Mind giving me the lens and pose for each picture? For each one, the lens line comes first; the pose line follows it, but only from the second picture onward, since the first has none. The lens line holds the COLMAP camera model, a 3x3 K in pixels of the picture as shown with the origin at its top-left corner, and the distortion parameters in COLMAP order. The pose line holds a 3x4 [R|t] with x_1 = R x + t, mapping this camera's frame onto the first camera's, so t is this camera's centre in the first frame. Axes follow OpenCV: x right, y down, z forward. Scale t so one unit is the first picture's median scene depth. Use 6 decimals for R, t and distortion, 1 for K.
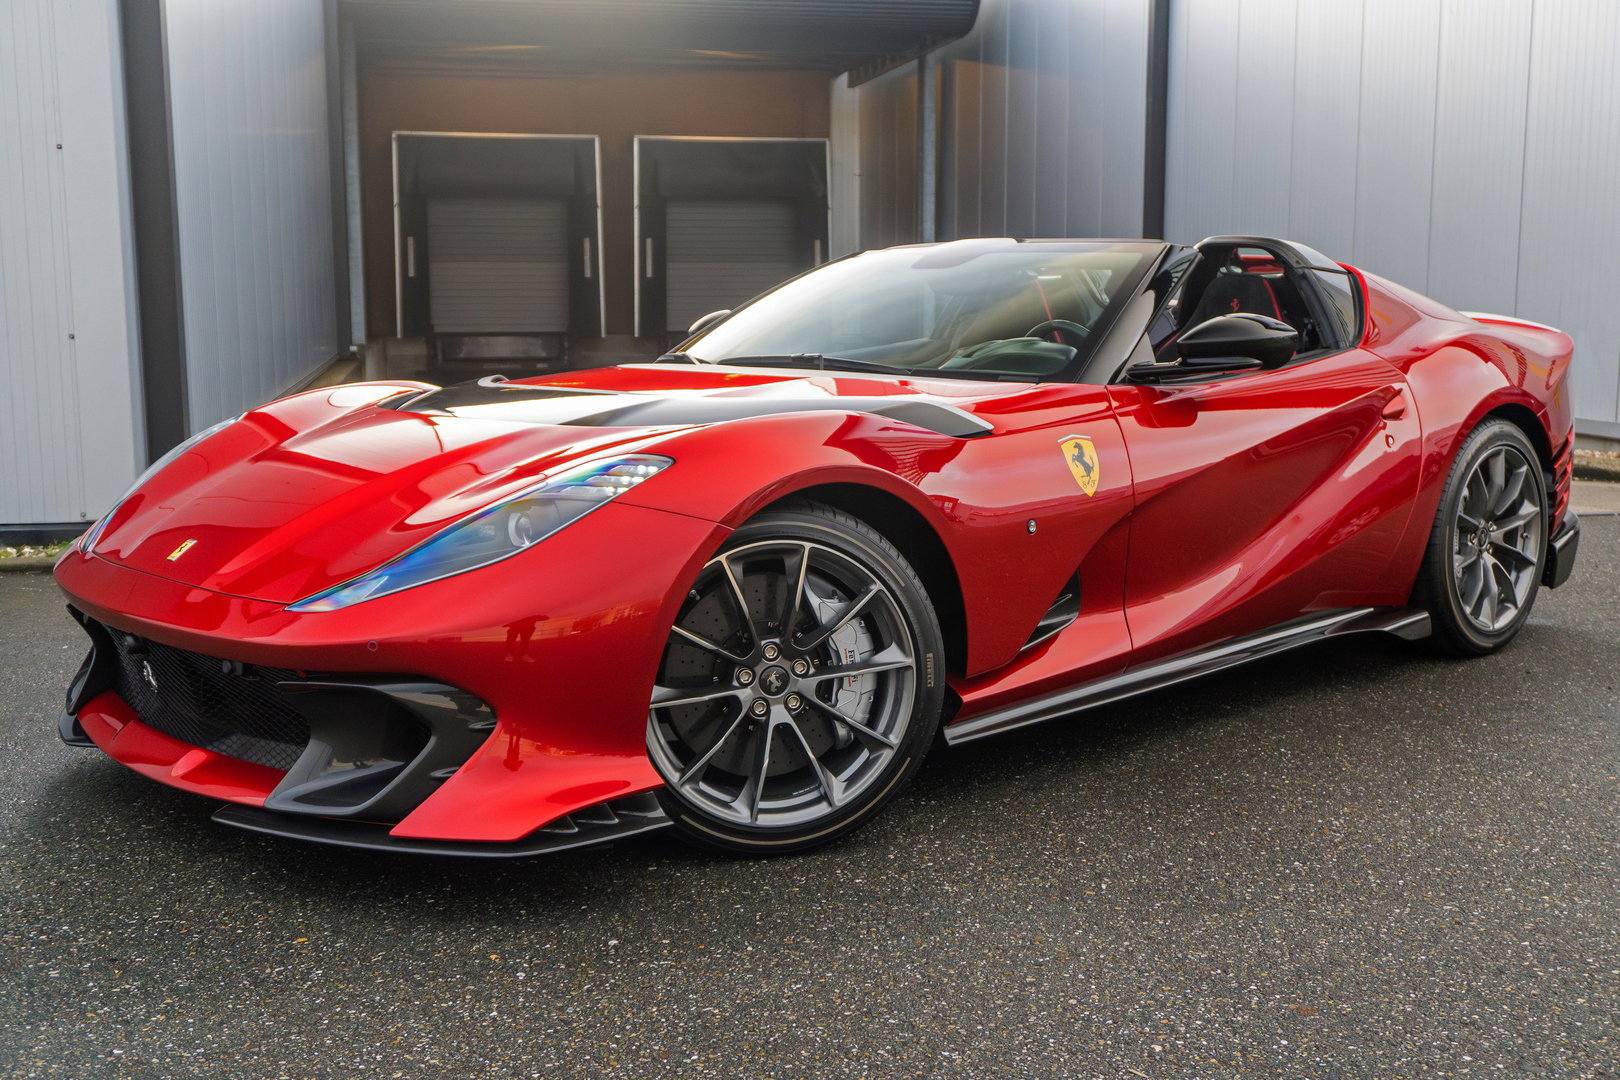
lens RADIAL K [[1769.2, 0, 797.1], [0, 1769.2, 535.9], [0, 0, 1]] dist [0.028491, 0.000000]
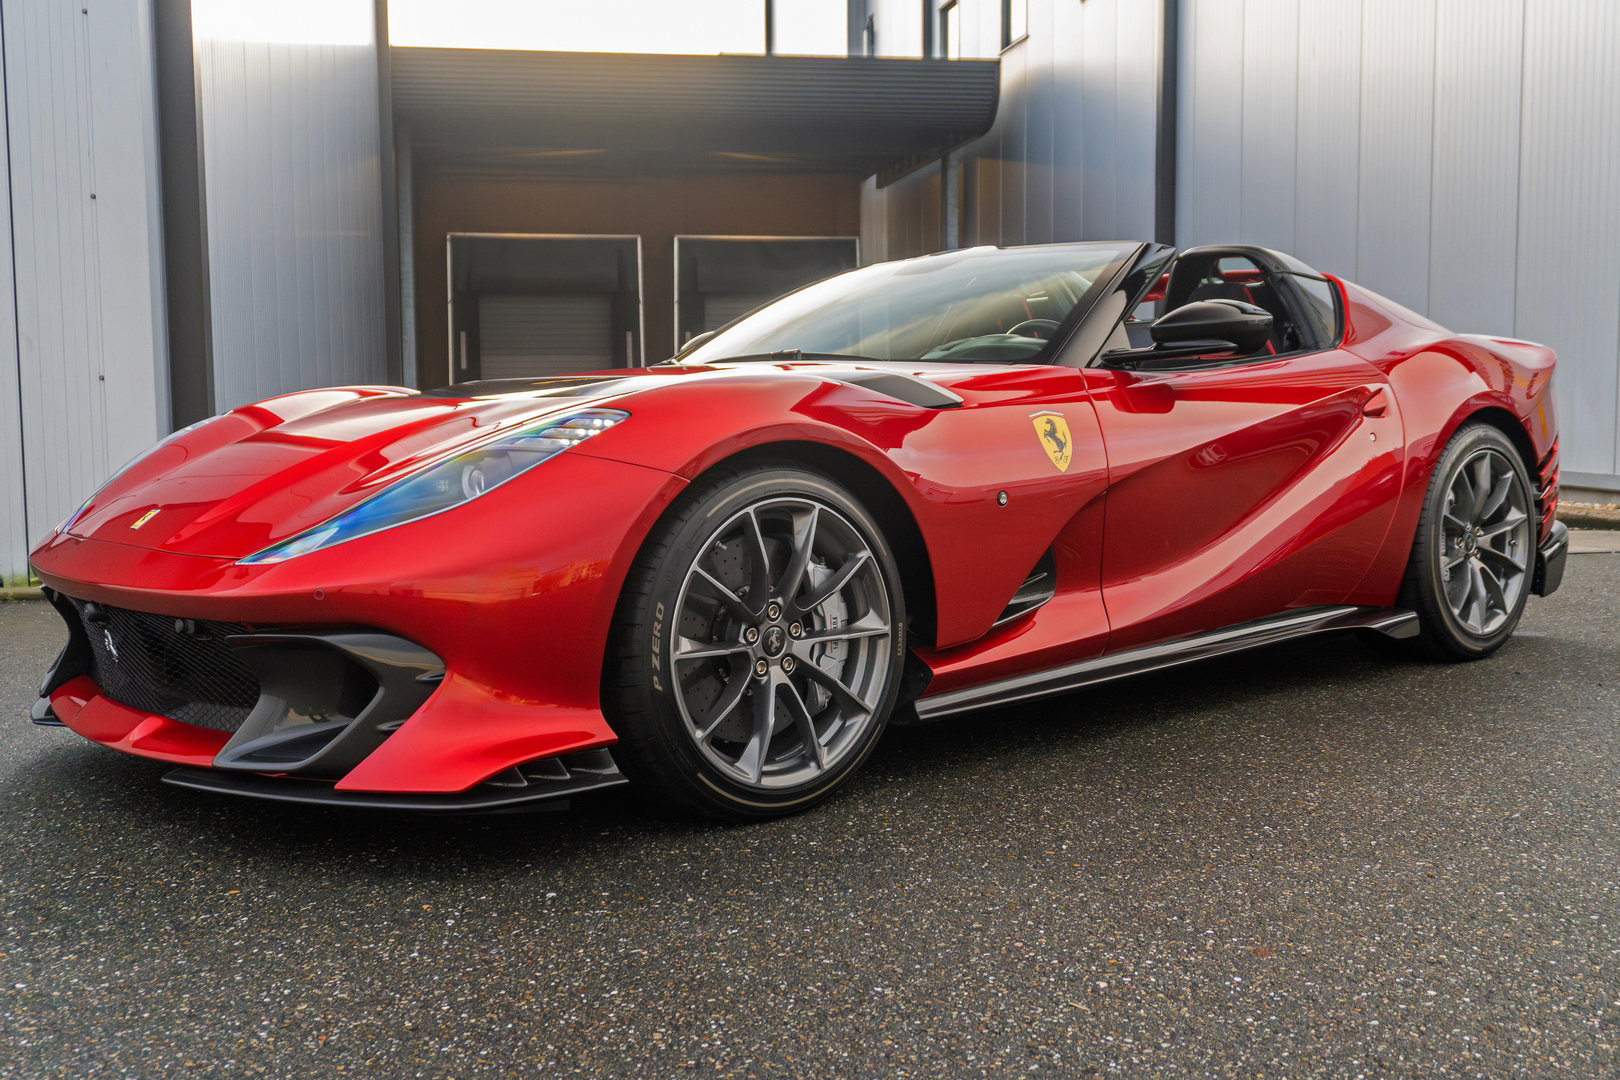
lens RADIAL K [[1670.9, 0, 818.8], [0, 1670.9, 547.1], [0, 0, 1]] dist [0.016350, 0.000000]
pose [[0.999727, 0.005543, -0.022678, 0.056737], [-0.007162, 0.997381, -0.071970, 0.097151], [0.022220, 0.072113, 0.997149, 0.076076]]
